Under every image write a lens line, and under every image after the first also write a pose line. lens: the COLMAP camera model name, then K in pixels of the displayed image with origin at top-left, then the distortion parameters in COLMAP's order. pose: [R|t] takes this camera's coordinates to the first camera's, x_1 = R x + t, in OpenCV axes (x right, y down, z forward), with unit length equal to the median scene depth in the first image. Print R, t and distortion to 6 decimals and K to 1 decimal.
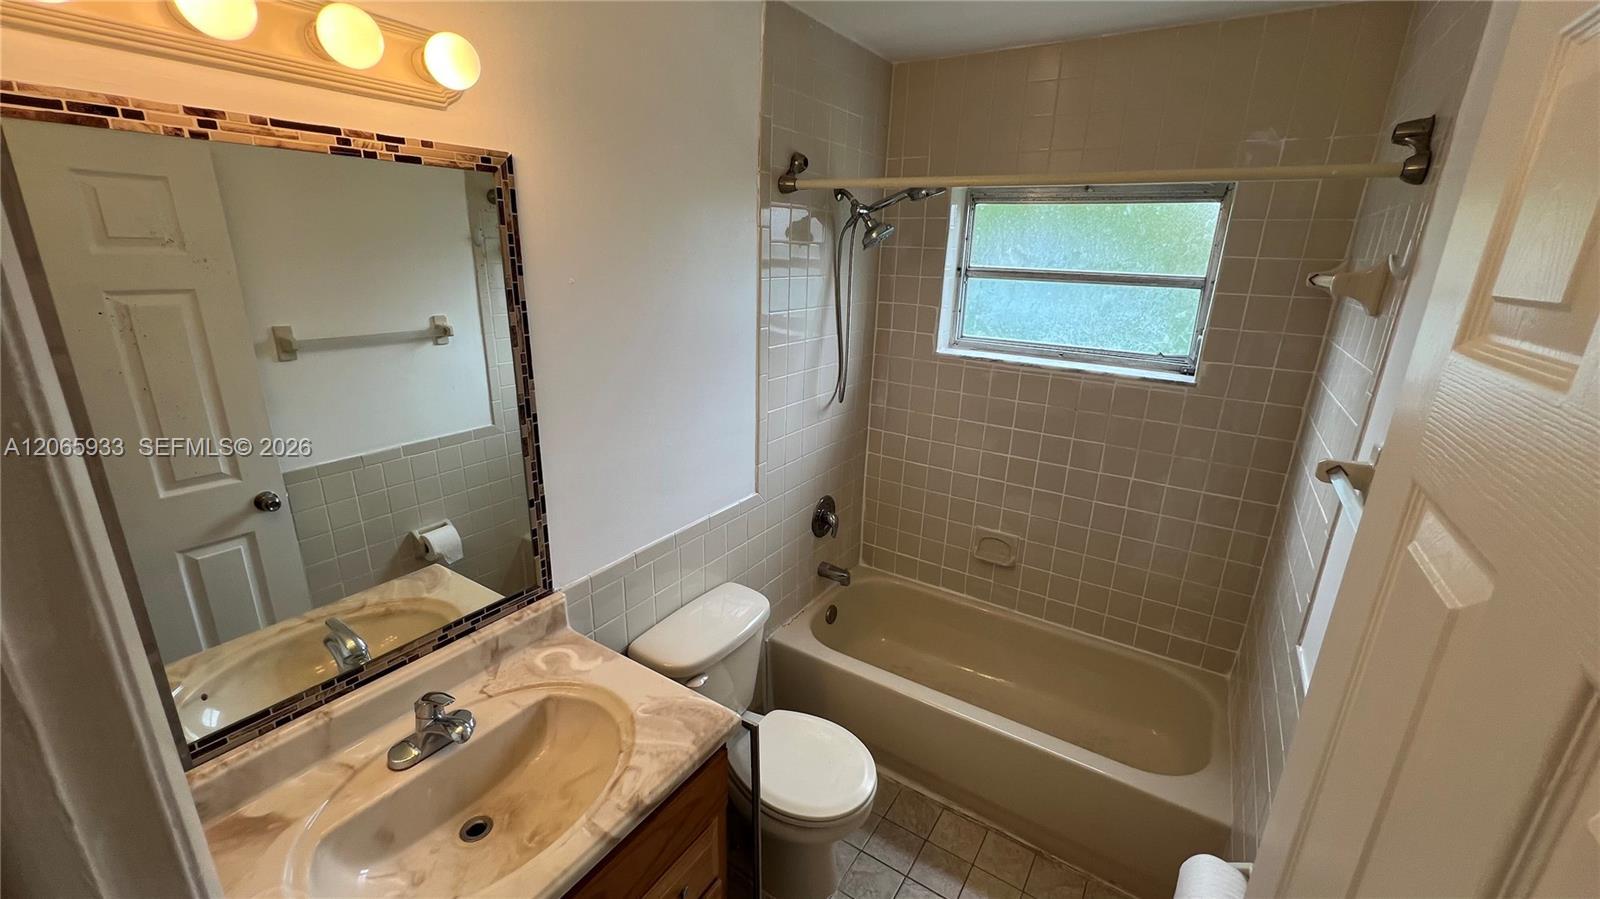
lens RADIAL K [[641.3, 0, 800.0], [0, 641.3, 449.5], [0, 0, 1]] dist [0.000565, 0.000132]
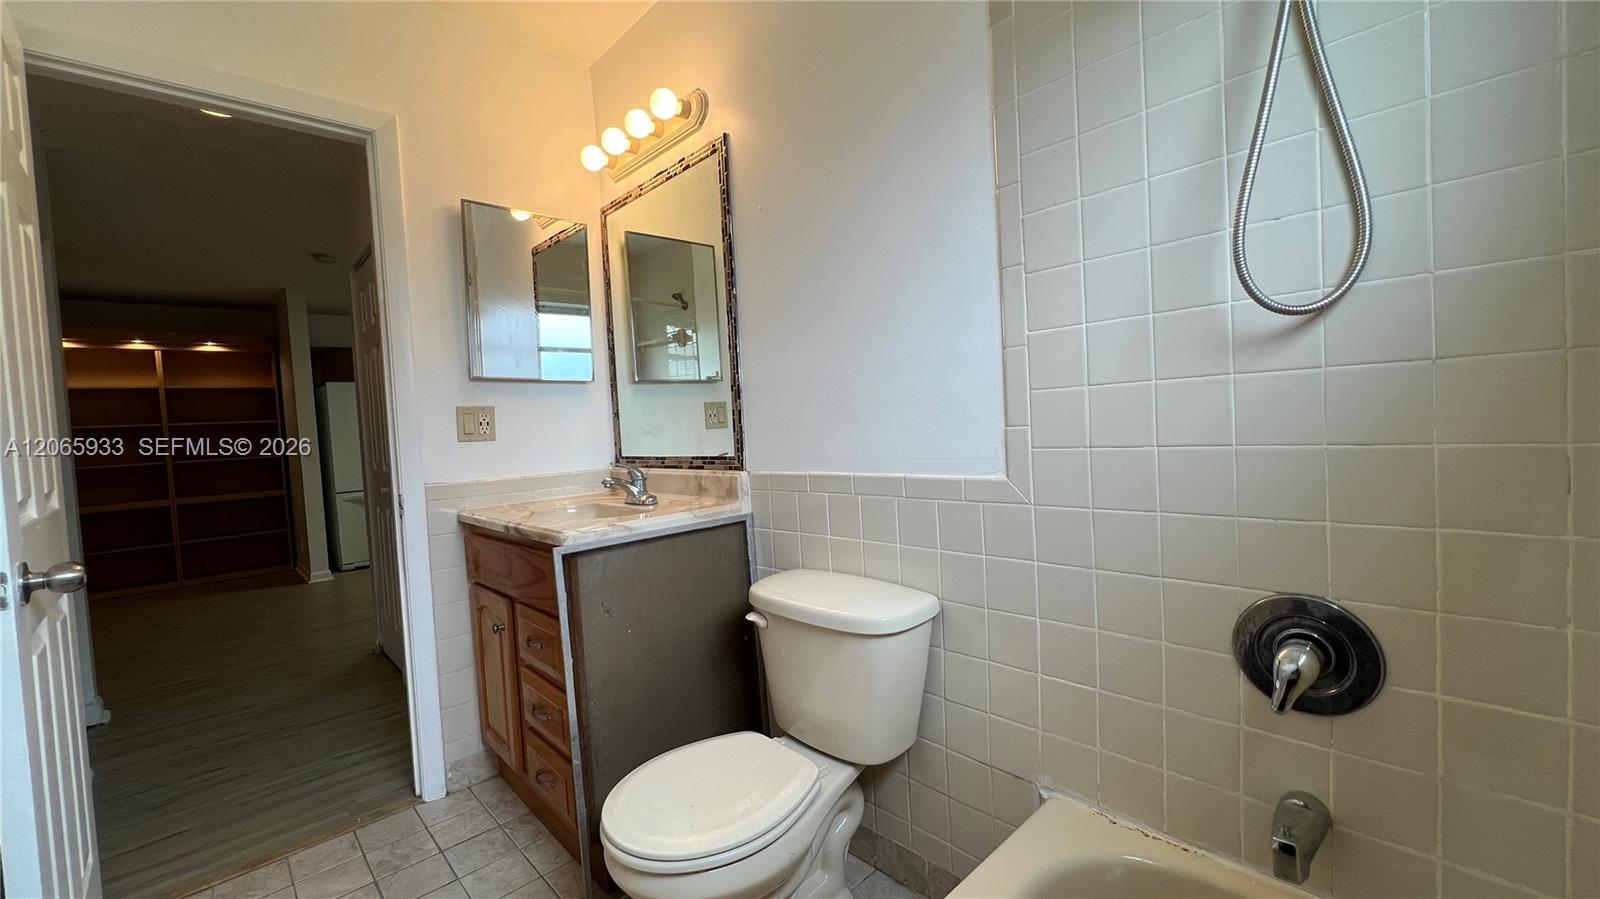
lens RADIAL K [[645.9, 0, 797.2], [0, 645.9, 445.1], [0, 0, 1]] dist [-0.000628, 0.000536]
pose [[-0.240670, 0.017702, -0.970446, 0.710616], [-0.241199, 0.967379, 0.077463, 0.054095], [0.940160, 0.252714, -0.228549, 1.256172]]
